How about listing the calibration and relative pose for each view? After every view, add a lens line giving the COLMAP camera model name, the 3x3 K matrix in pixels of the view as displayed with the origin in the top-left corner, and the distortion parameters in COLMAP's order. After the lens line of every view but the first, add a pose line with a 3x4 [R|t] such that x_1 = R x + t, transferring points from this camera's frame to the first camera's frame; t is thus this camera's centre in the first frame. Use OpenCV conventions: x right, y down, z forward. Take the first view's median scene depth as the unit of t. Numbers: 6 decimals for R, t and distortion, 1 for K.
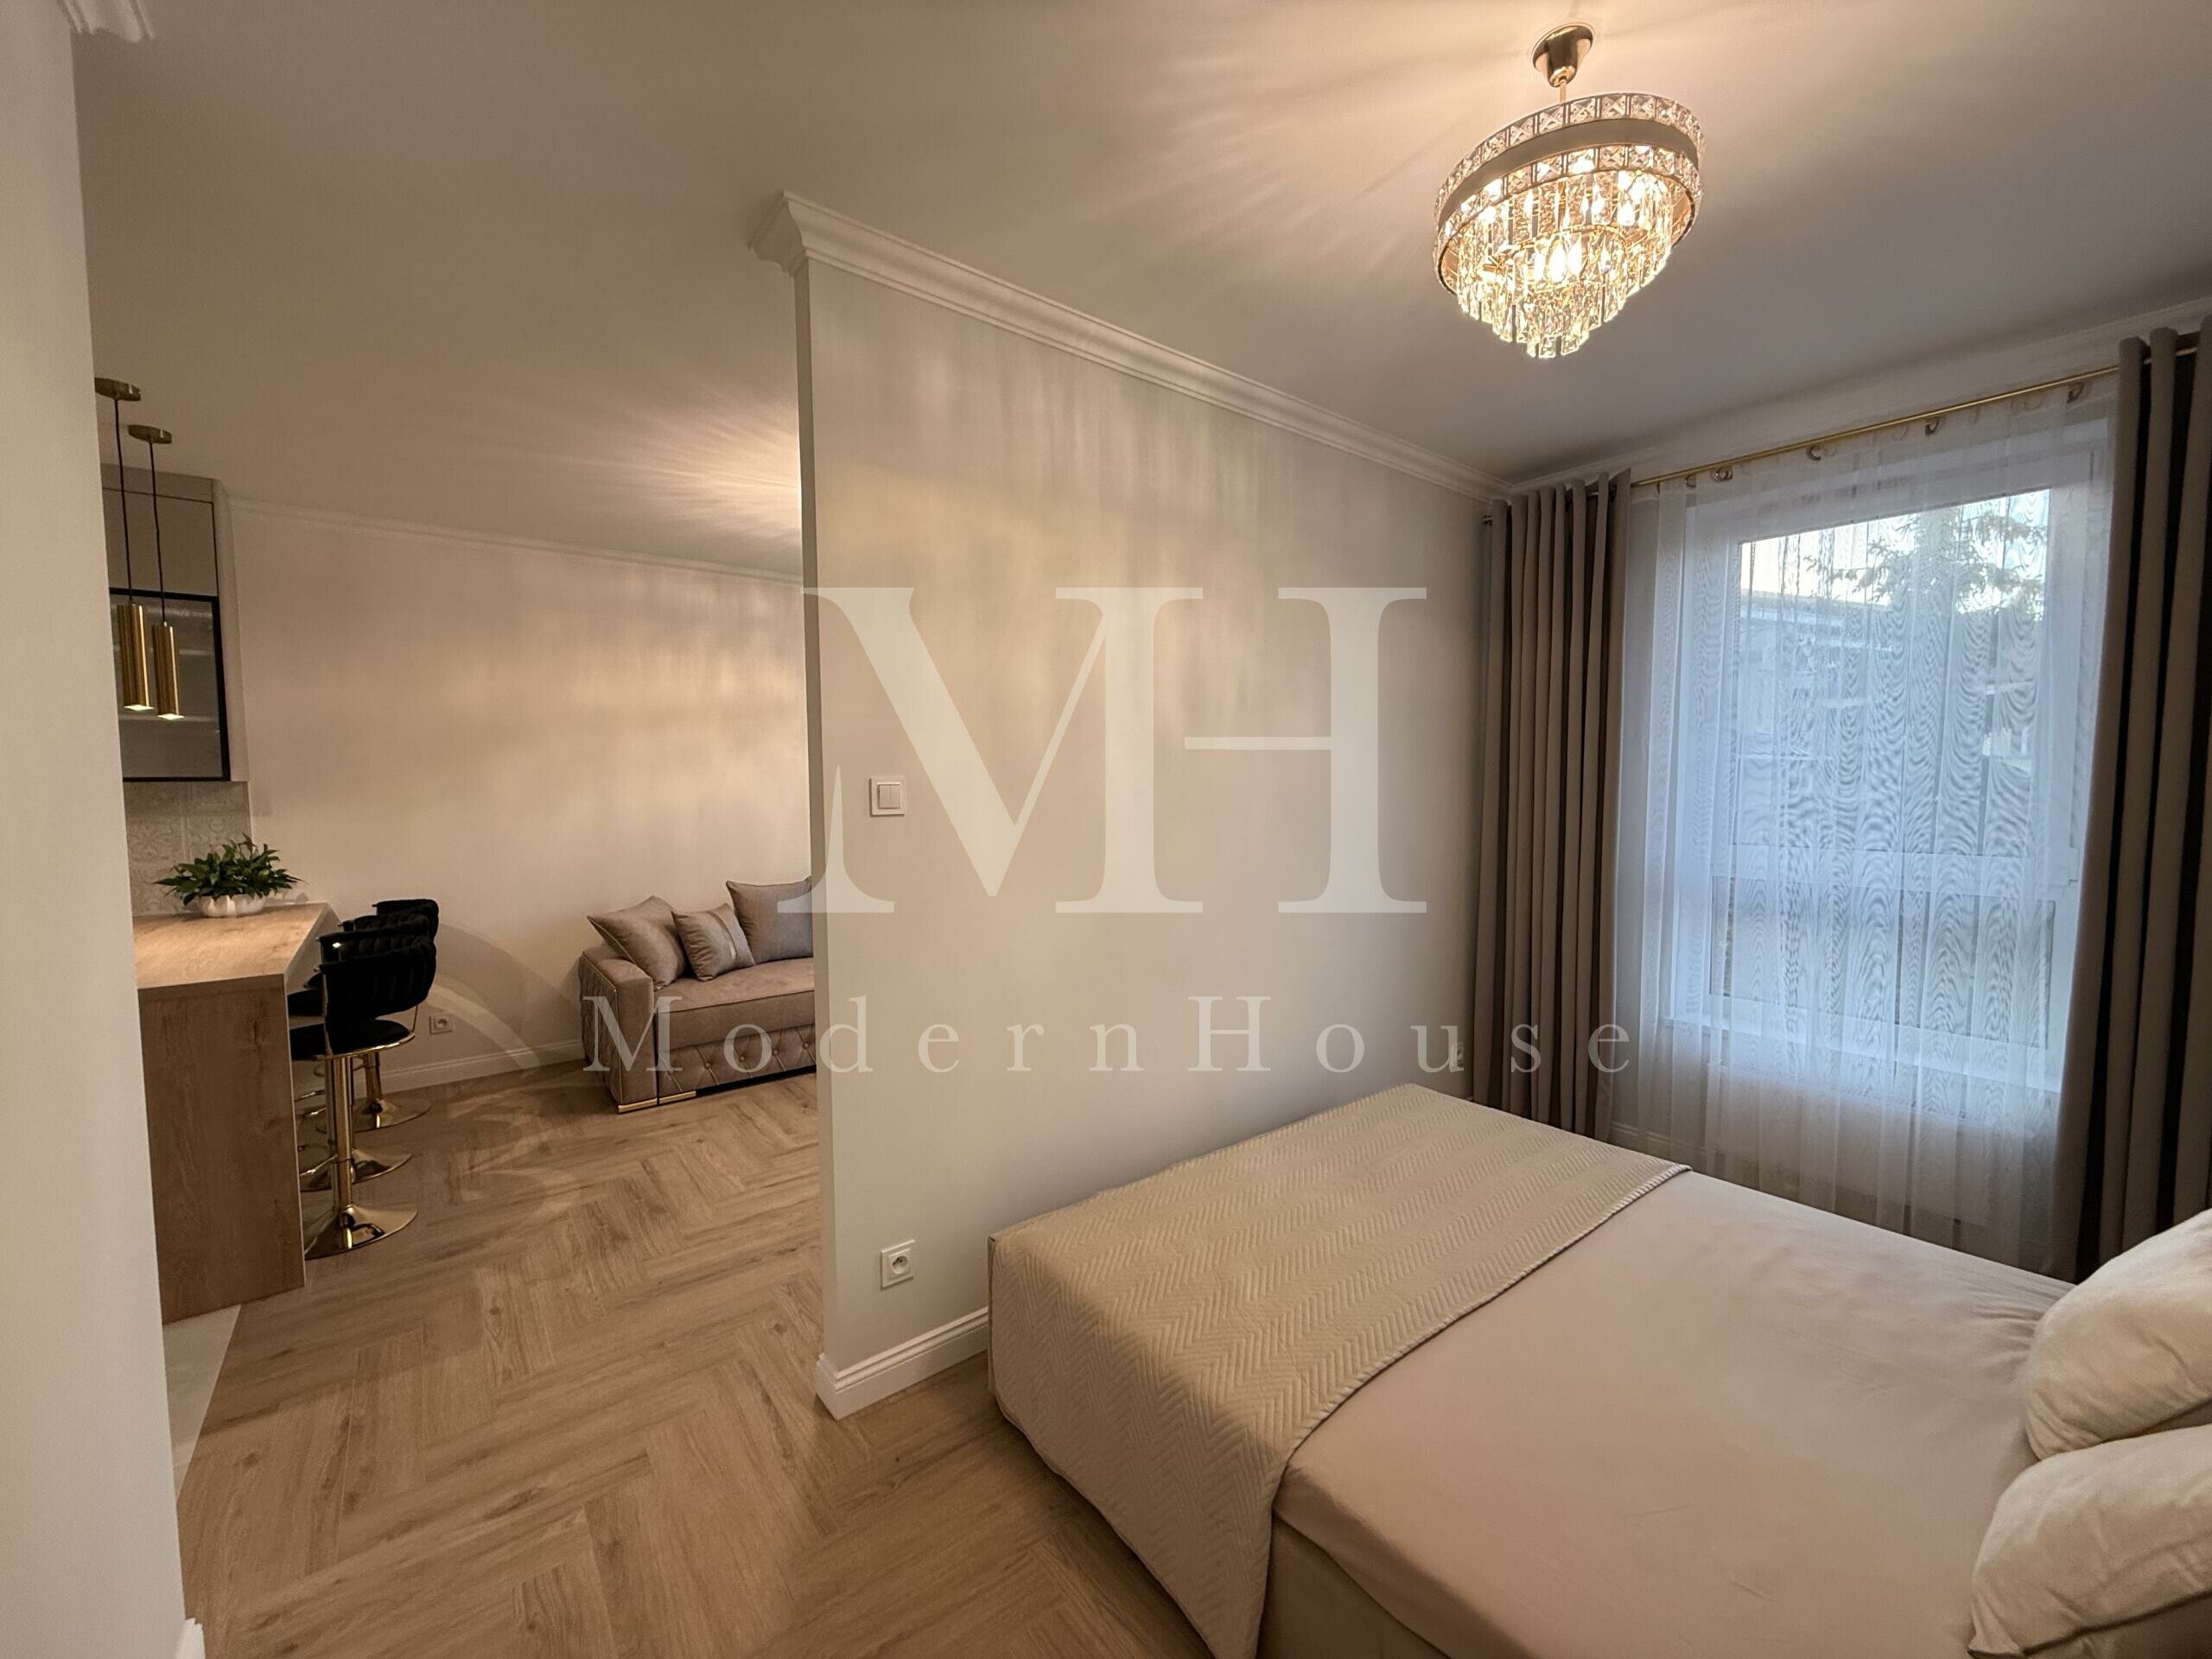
lens RADIAL K [[883.2, 0, 1109.2], [0, 883.2, 827.3], [0, 0, 1]] dist [0.000027, 0.000139]
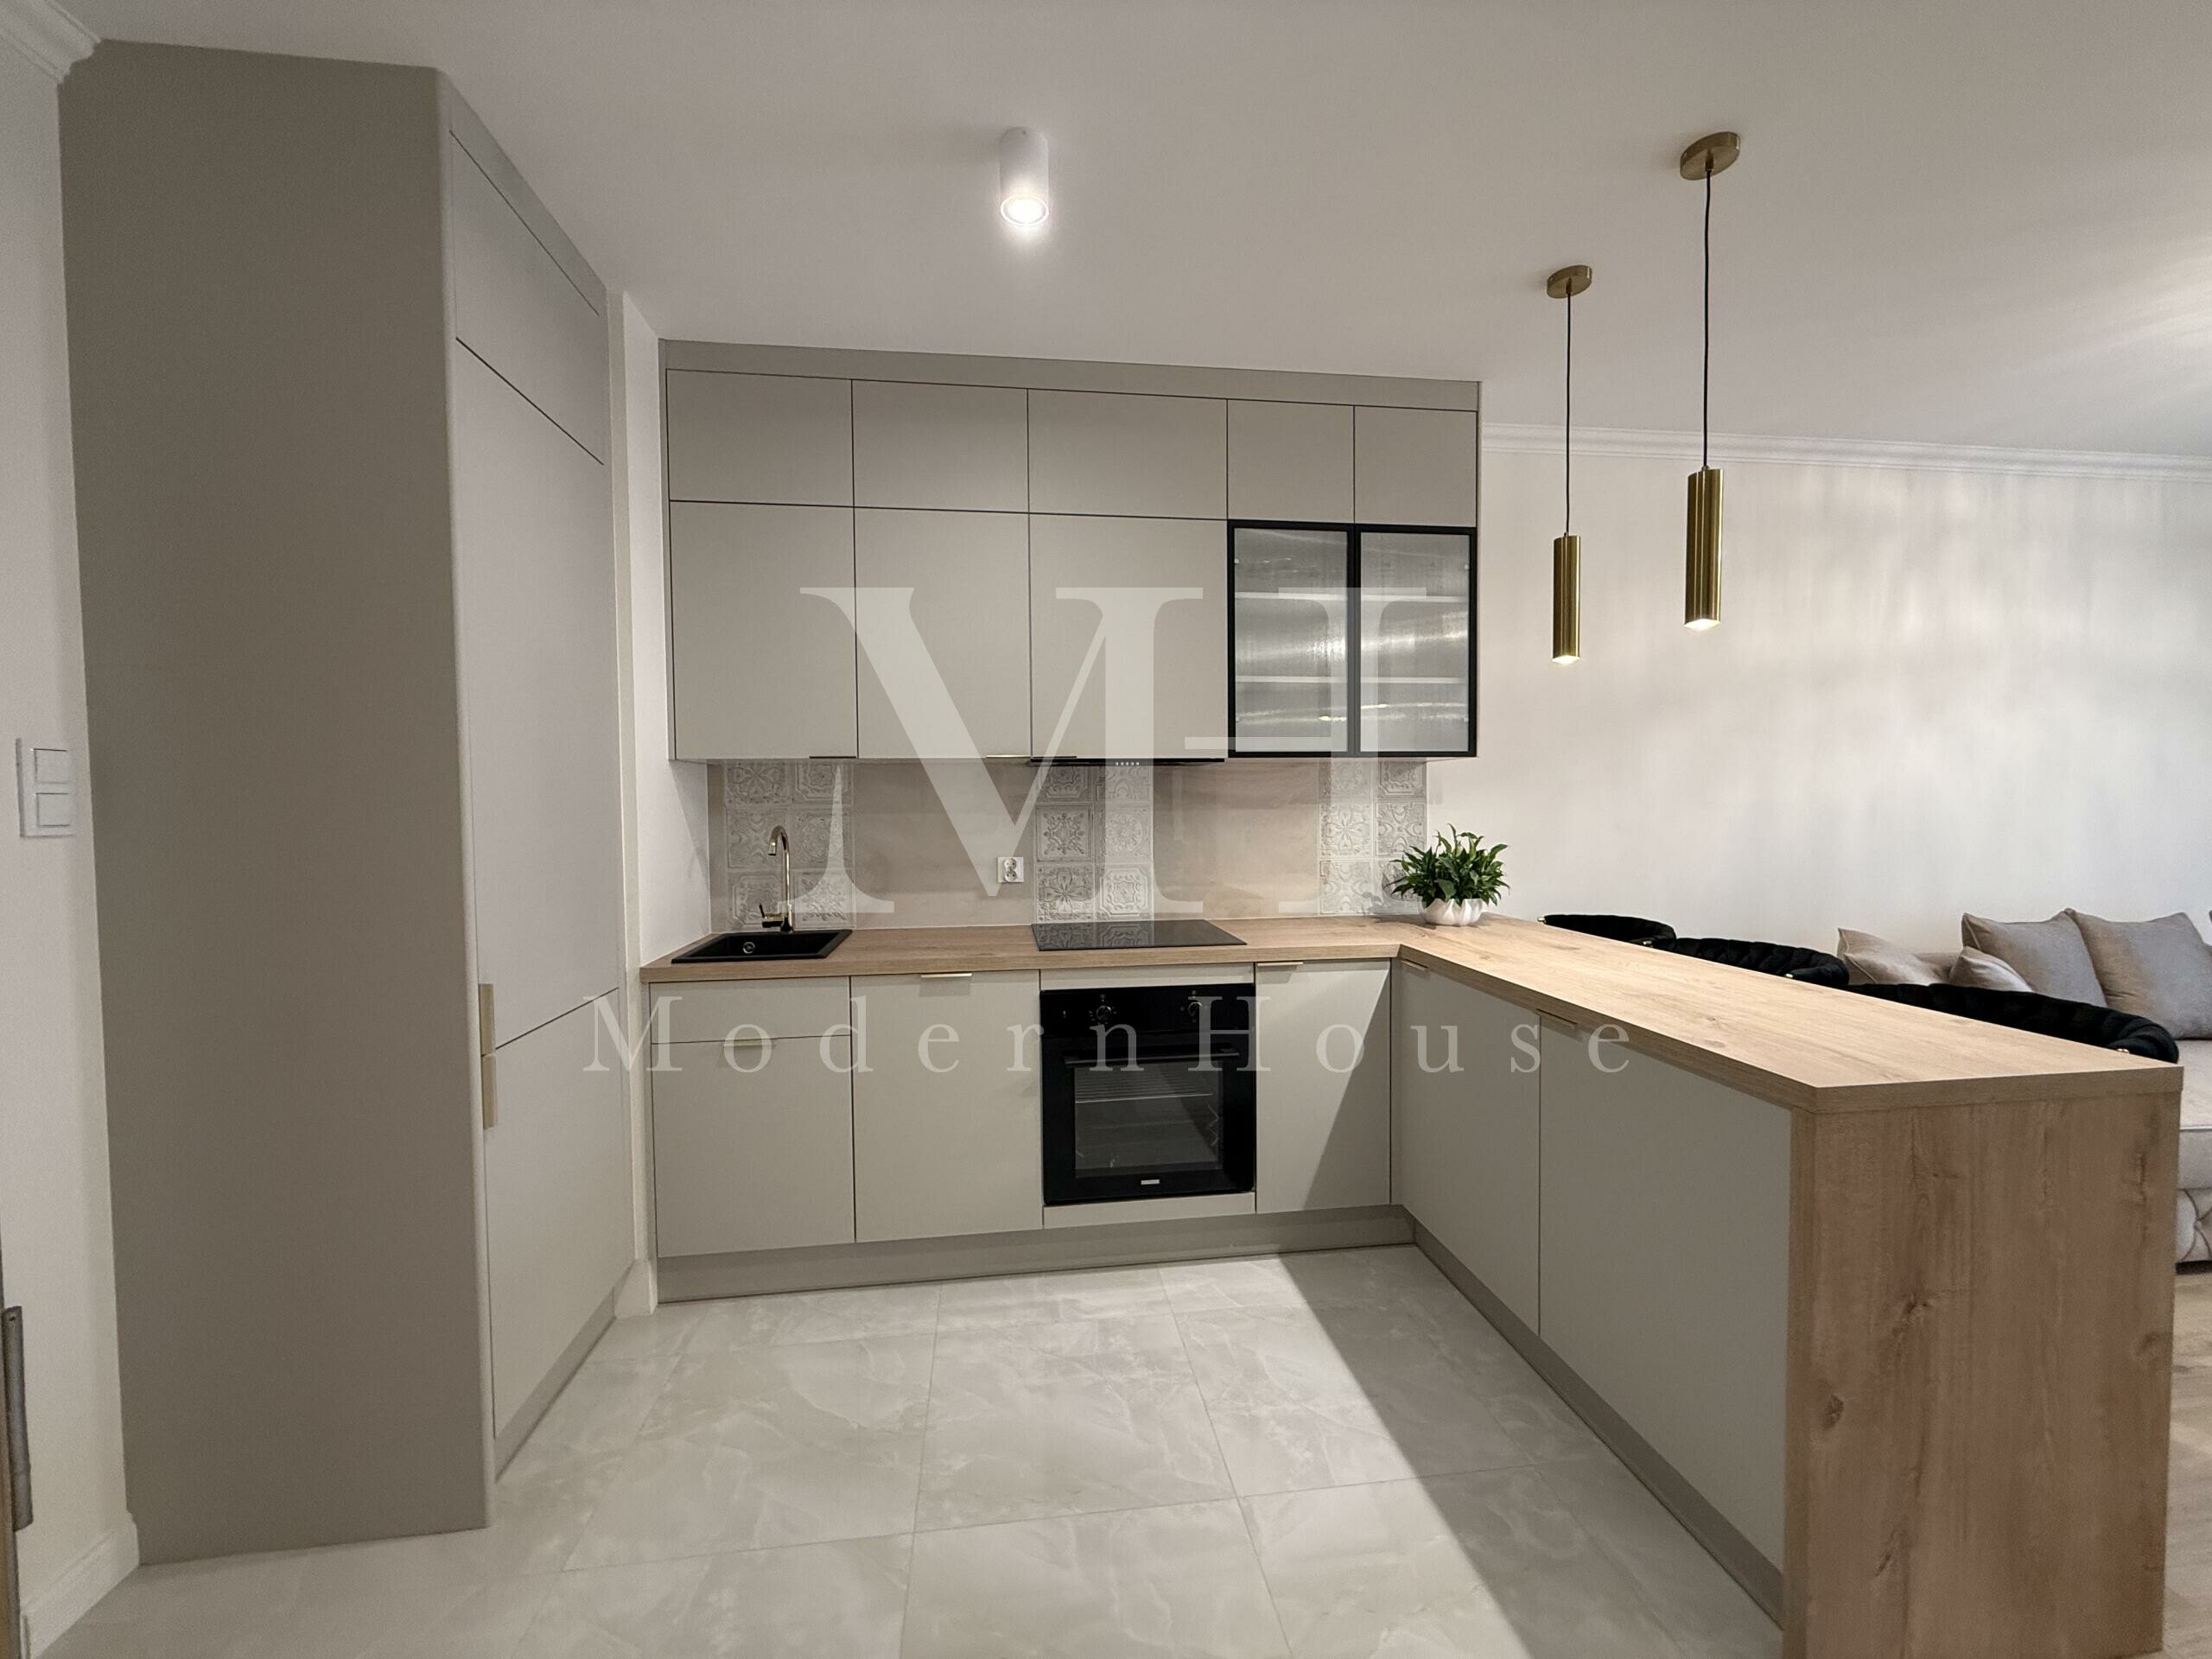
lens RADIAL K [[883.2, 0, 1103.3], [0, 883.2, 827.9], [0, 0, 1]] dist [0.000027, 0.000139]
pose [[0.857364, 0.015249, -0.514485, -0.883711], [-0.027129, 0.999510, -0.015584, 0.034257], [0.513996, 0.027318, 0.857358, 0.144987]]
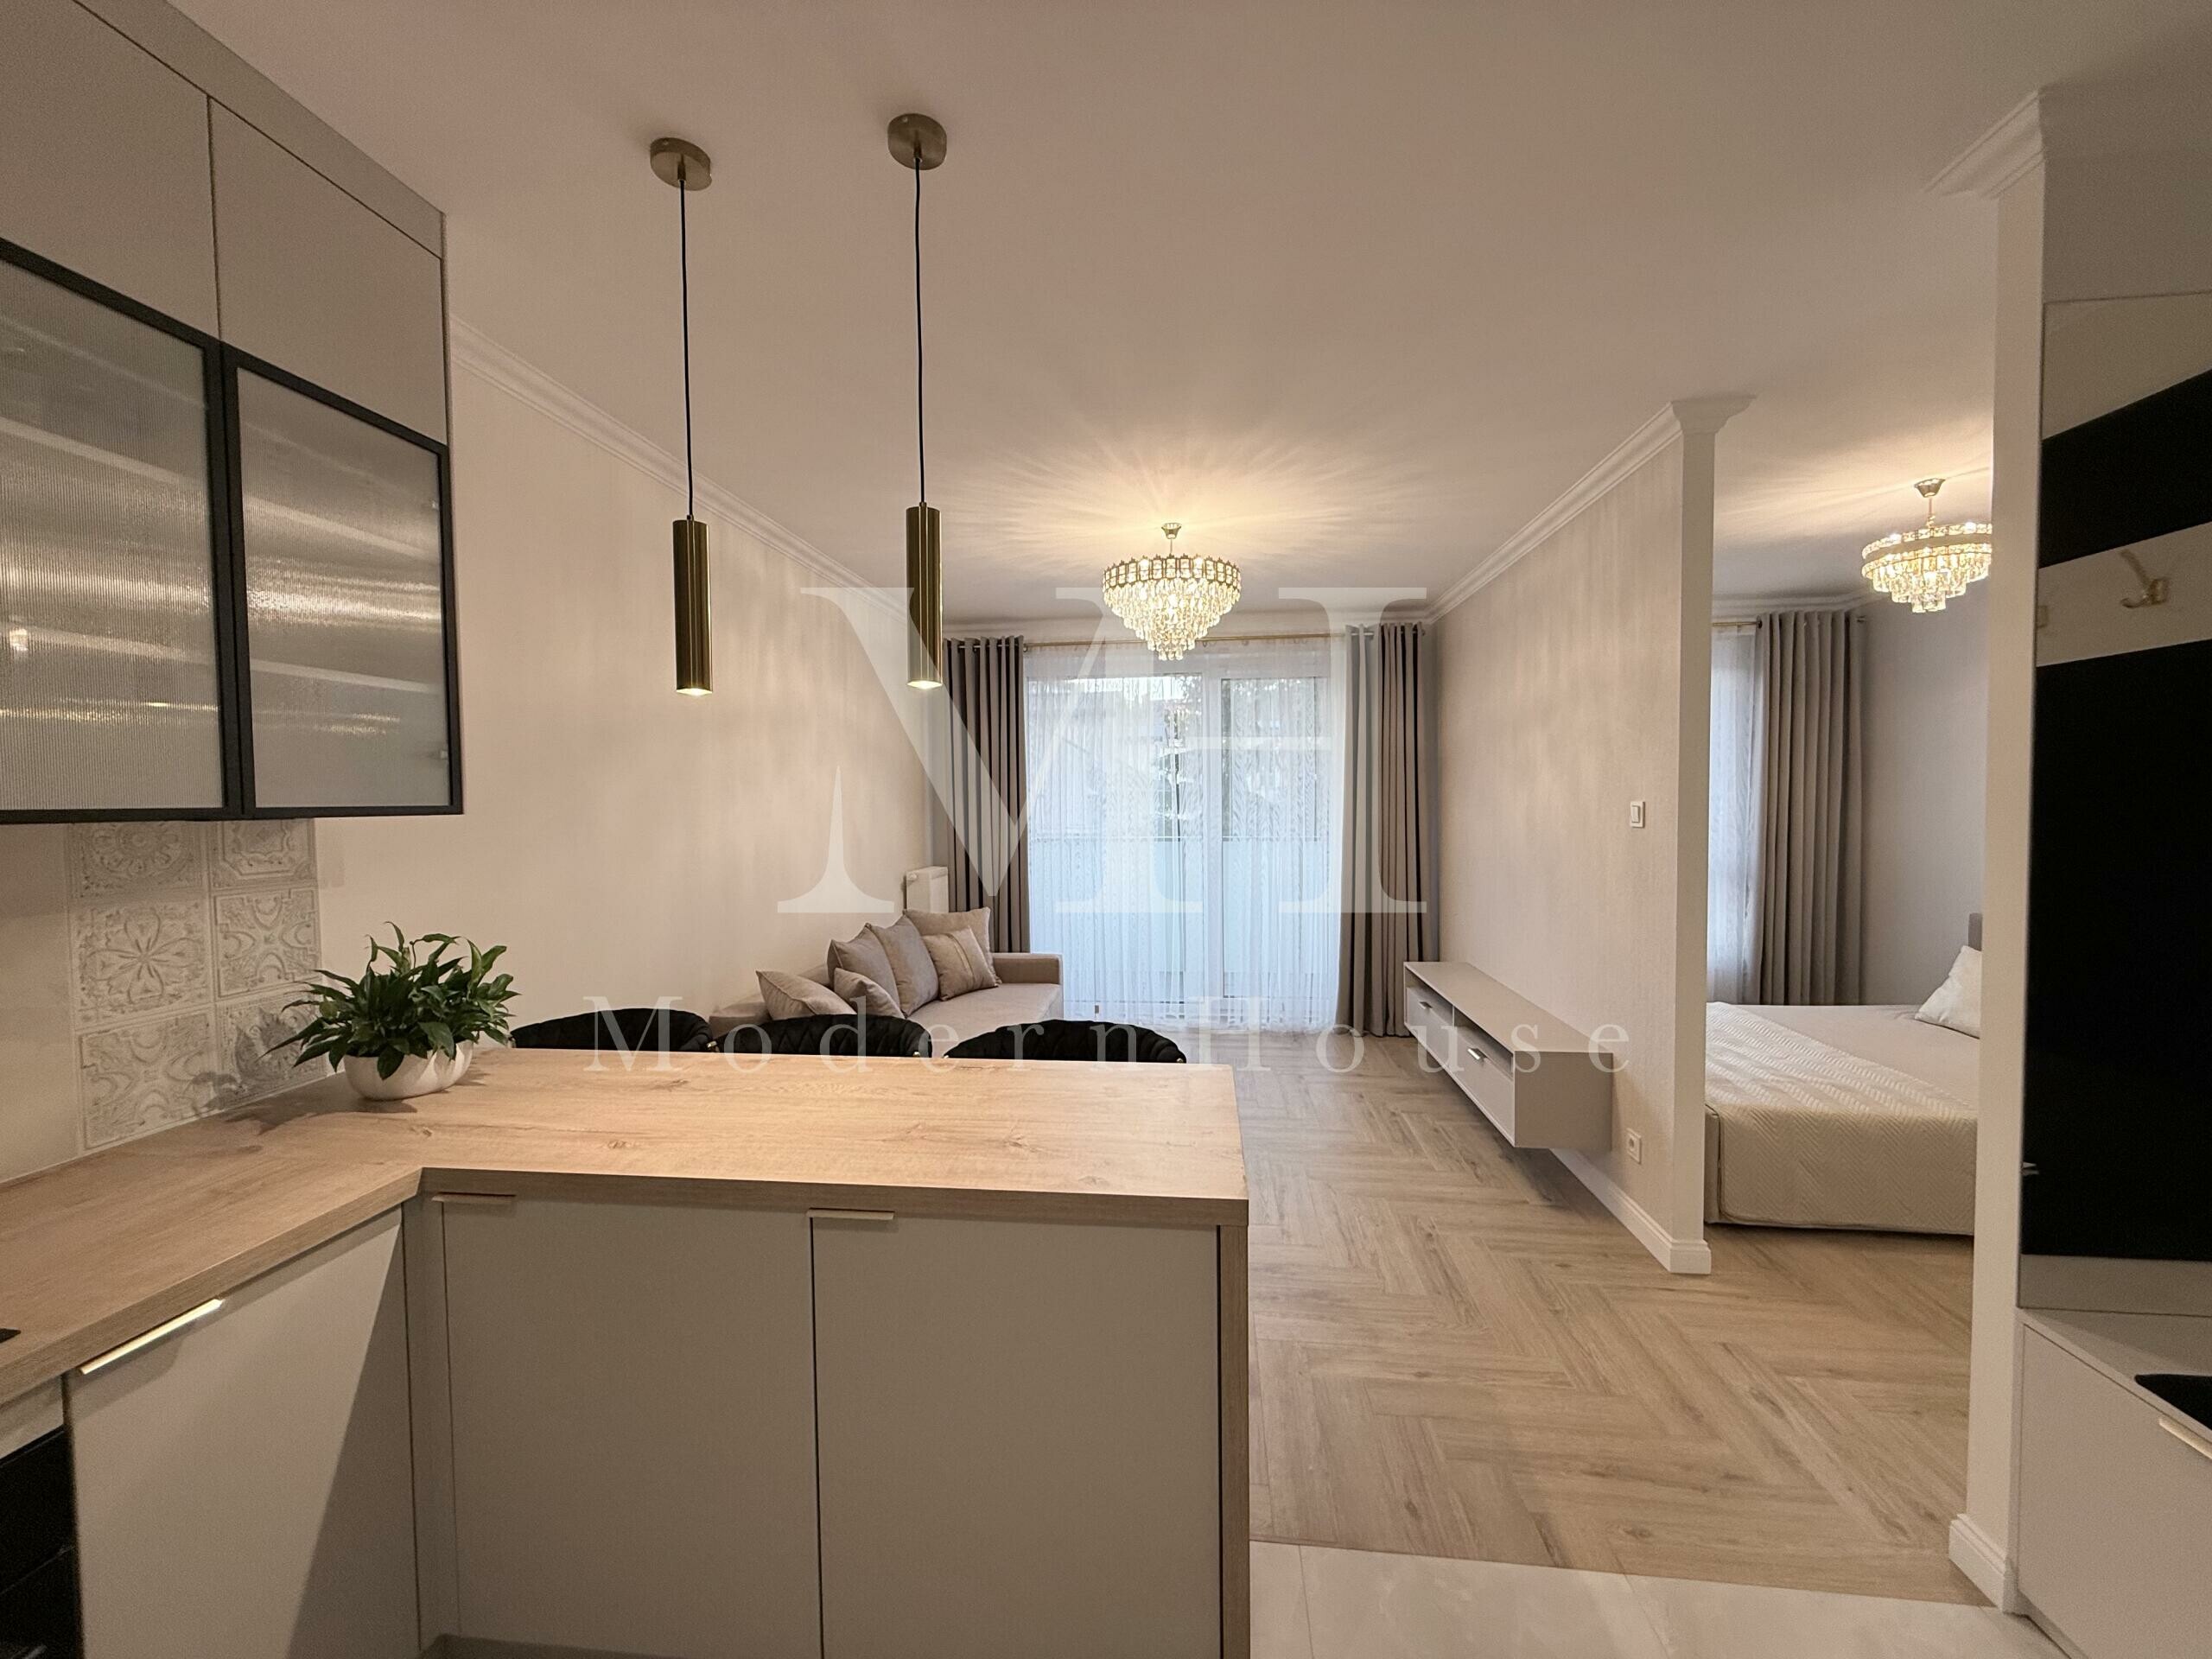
lens RADIAL K [[883.2, 0, 1103.9], [0, 883.2, 827.4], [0, 0, 1]] dist [0.000027, 0.000139]
pose [[0.702738, -0.021975, 0.711109, -1.110538], [0.046047, 0.998832, -0.014638, -0.021181], [-0.709957, 0.043031, 0.702929, 0.394259]]
